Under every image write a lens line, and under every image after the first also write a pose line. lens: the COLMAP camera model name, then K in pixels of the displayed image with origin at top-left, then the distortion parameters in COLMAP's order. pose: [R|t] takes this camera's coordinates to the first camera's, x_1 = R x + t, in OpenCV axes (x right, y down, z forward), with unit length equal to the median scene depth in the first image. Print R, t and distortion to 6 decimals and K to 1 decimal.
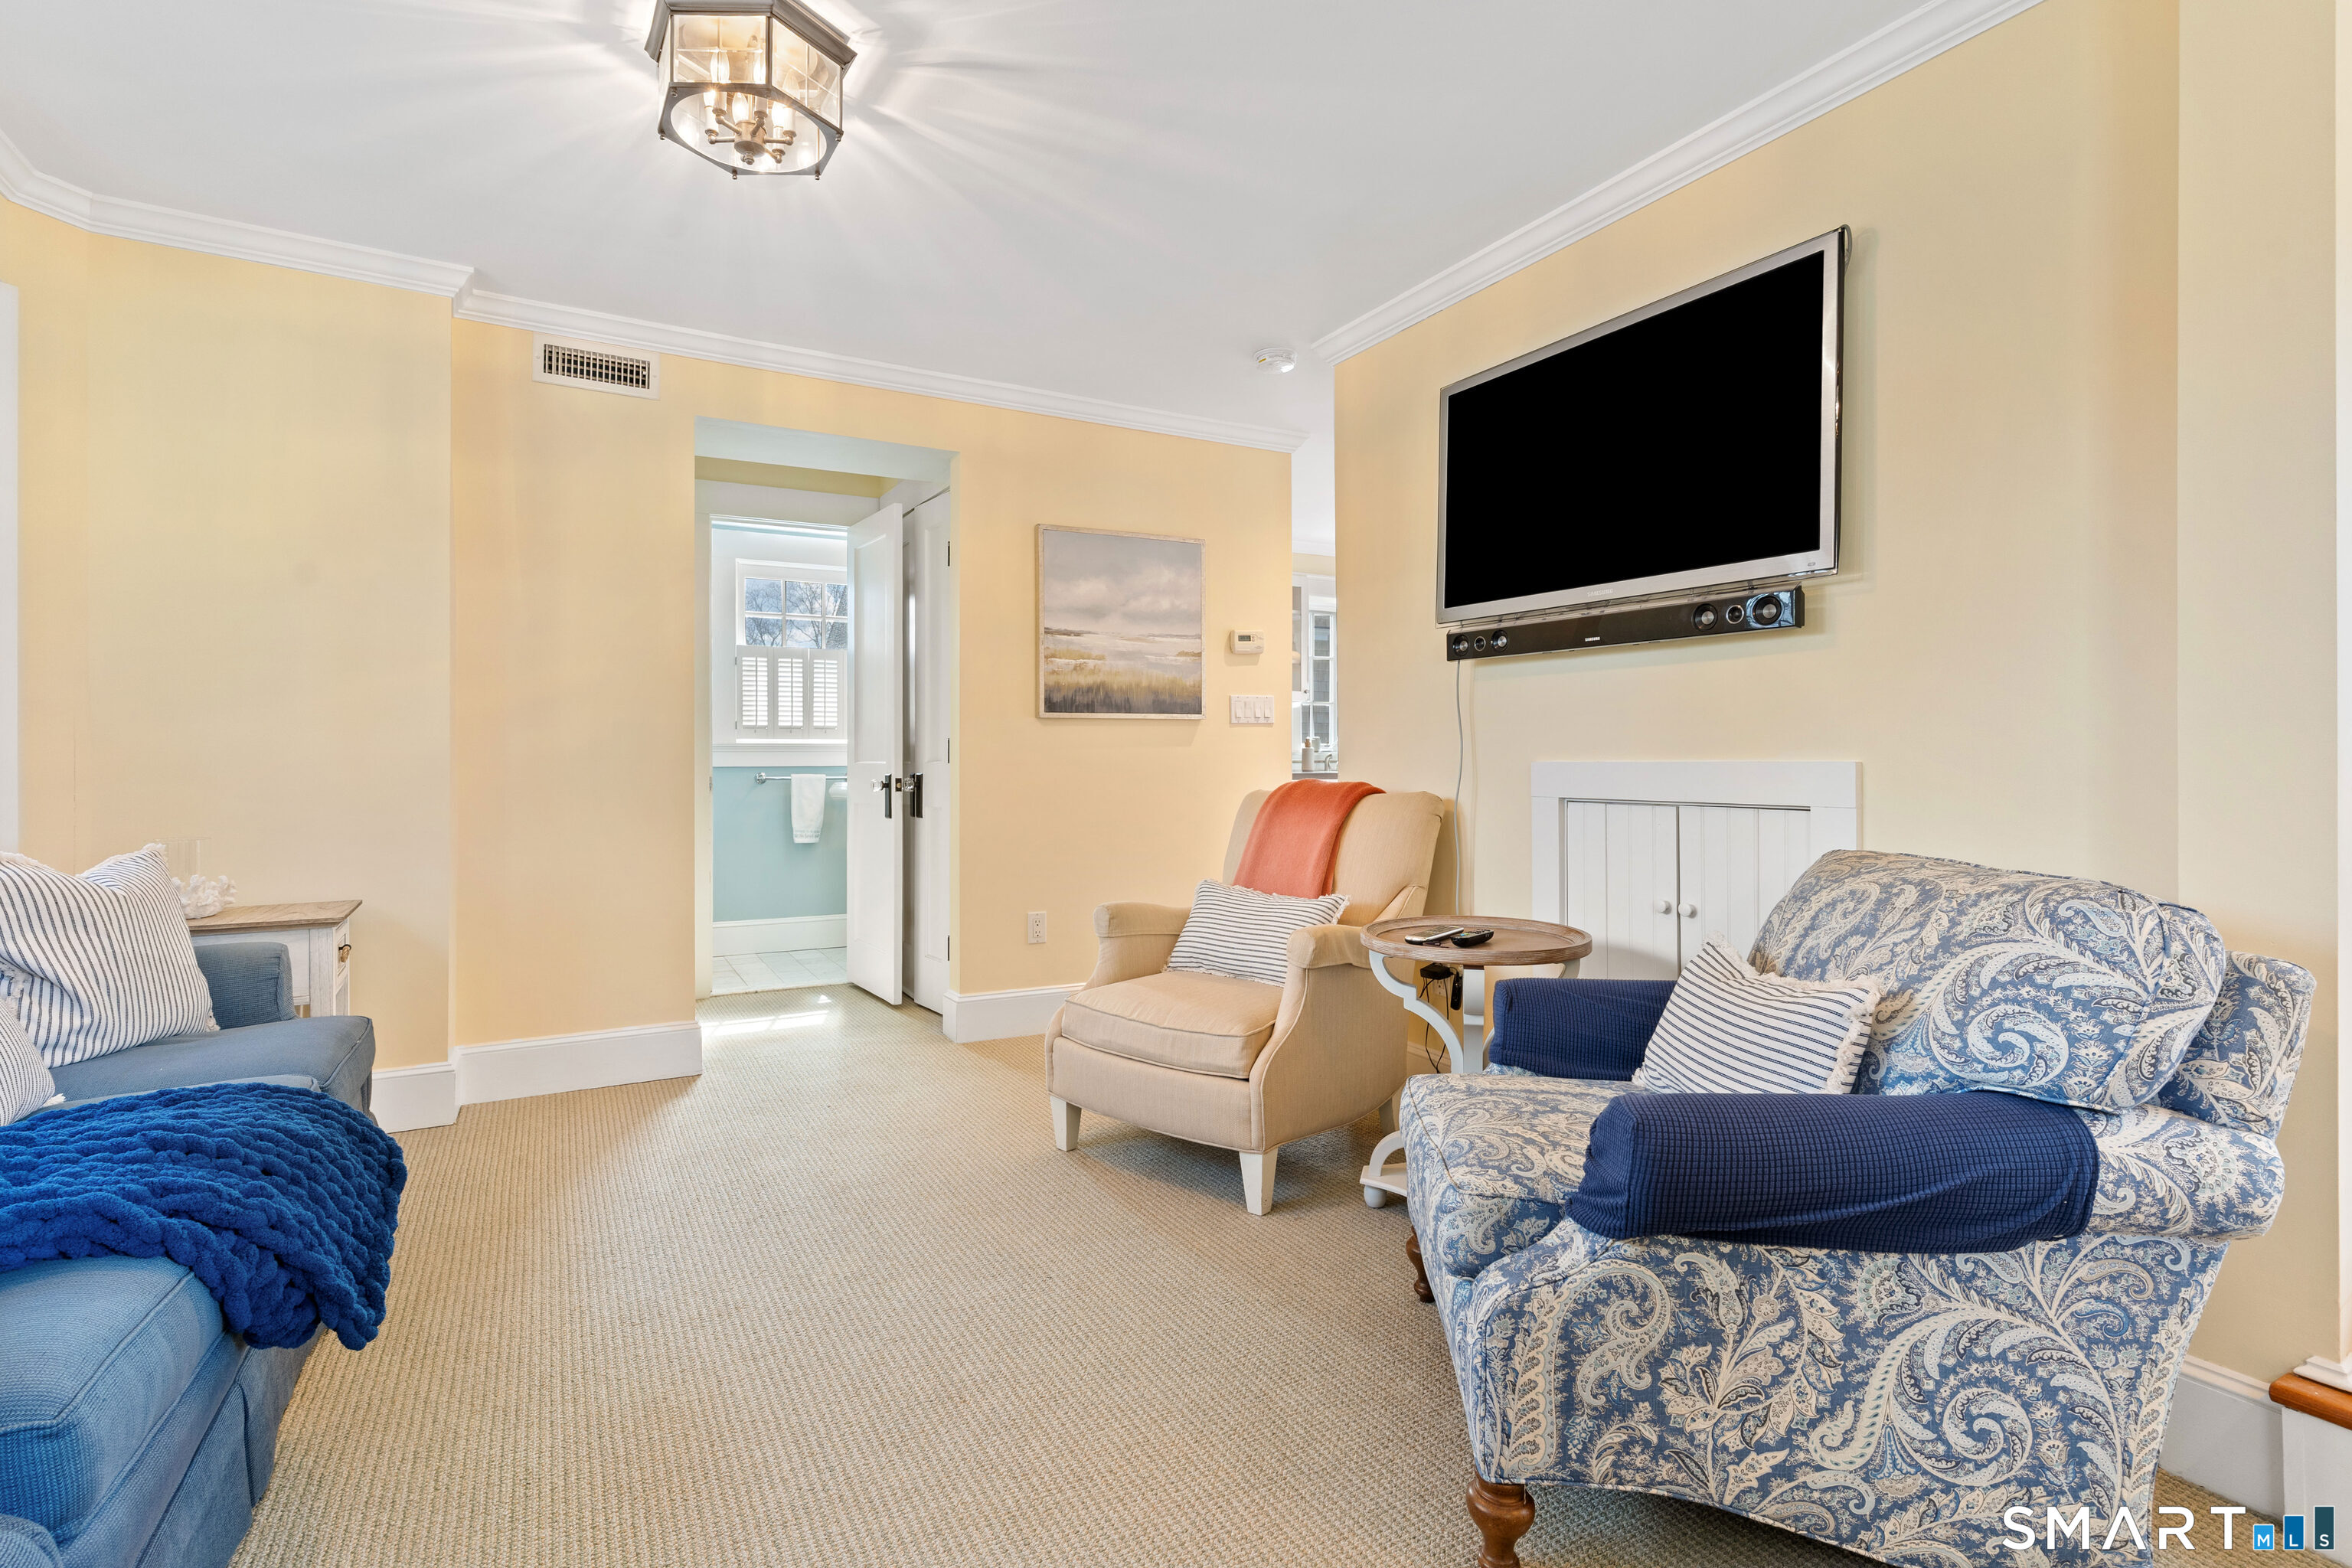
lens RADIAL K [[1135.1, 0, 1179.3], [0, 1135.1, 770.9], [0, 0, 1]] dist [0.004099, -0.000761]
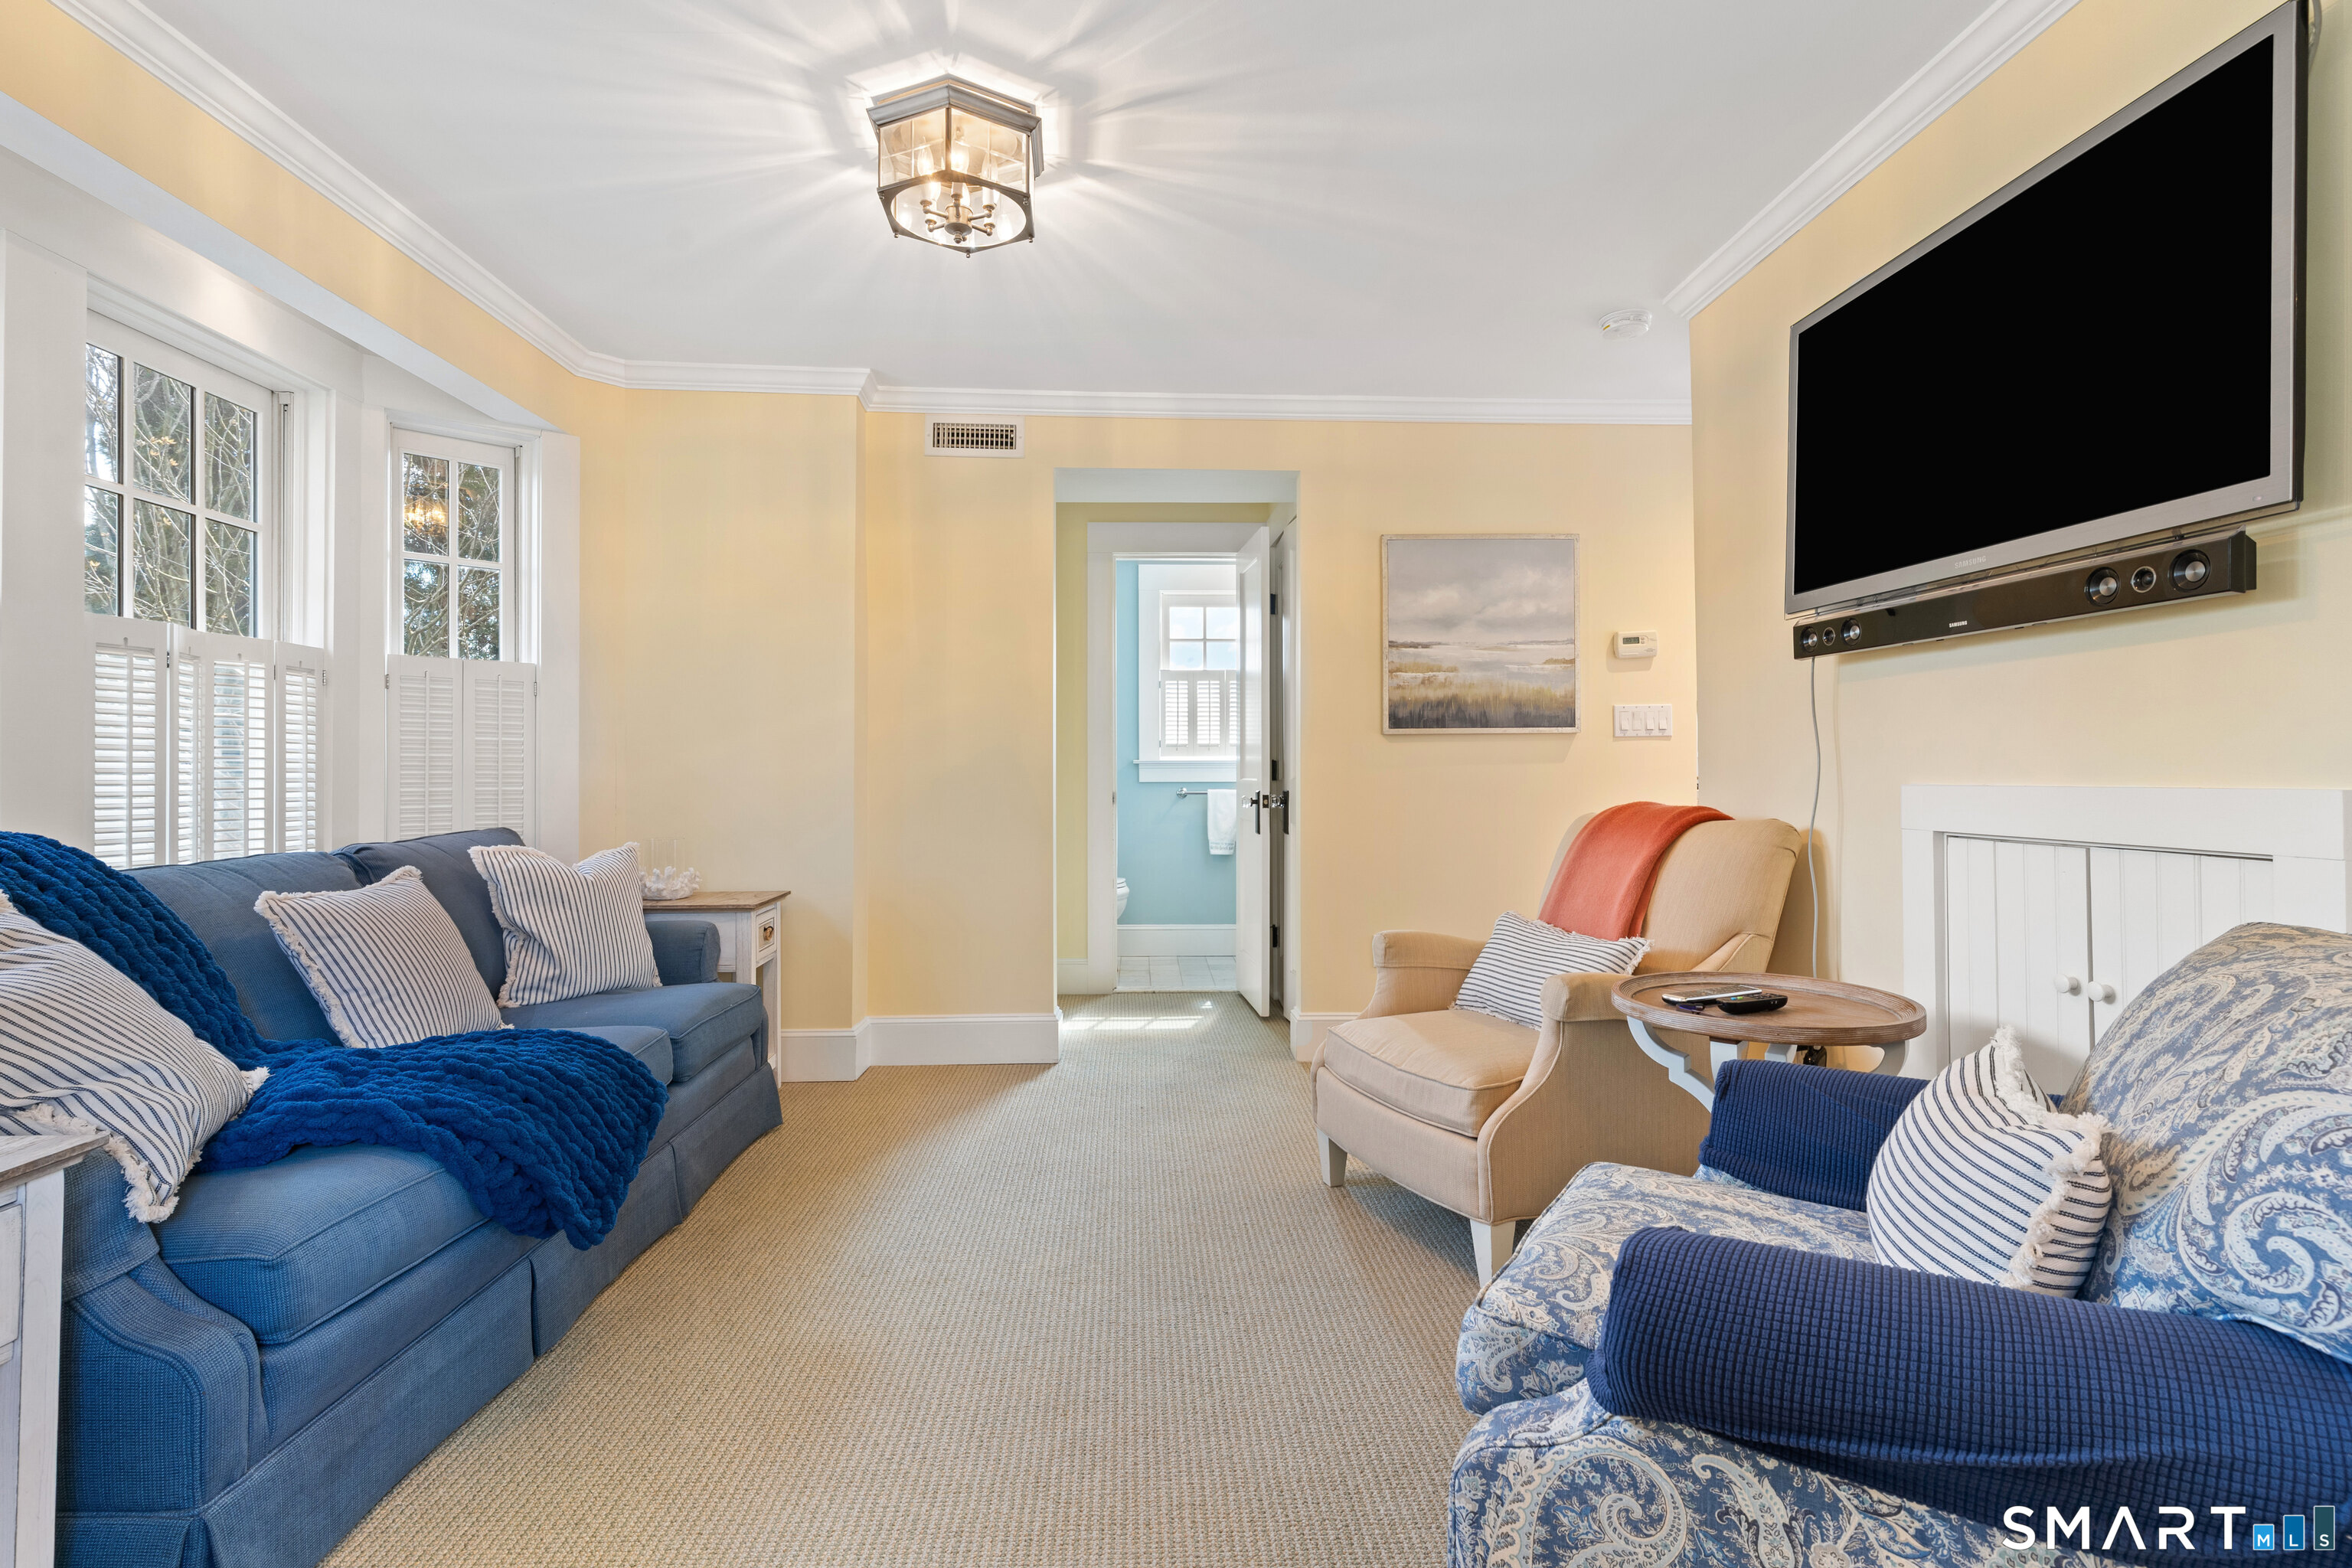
lens RADIAL K [[1135.1, 0, 1187.2], [0, 1135.1, 771.6], [0, 0, 1]] dist [0.004099, -0.000761]
pose [[0.894700, -0.000008, -0.446667, 0.260179], [-0.004448, 0.999950, -0.008927, -0.008819], [0.446645, 0.009973, 0.894656, 0.095966]]
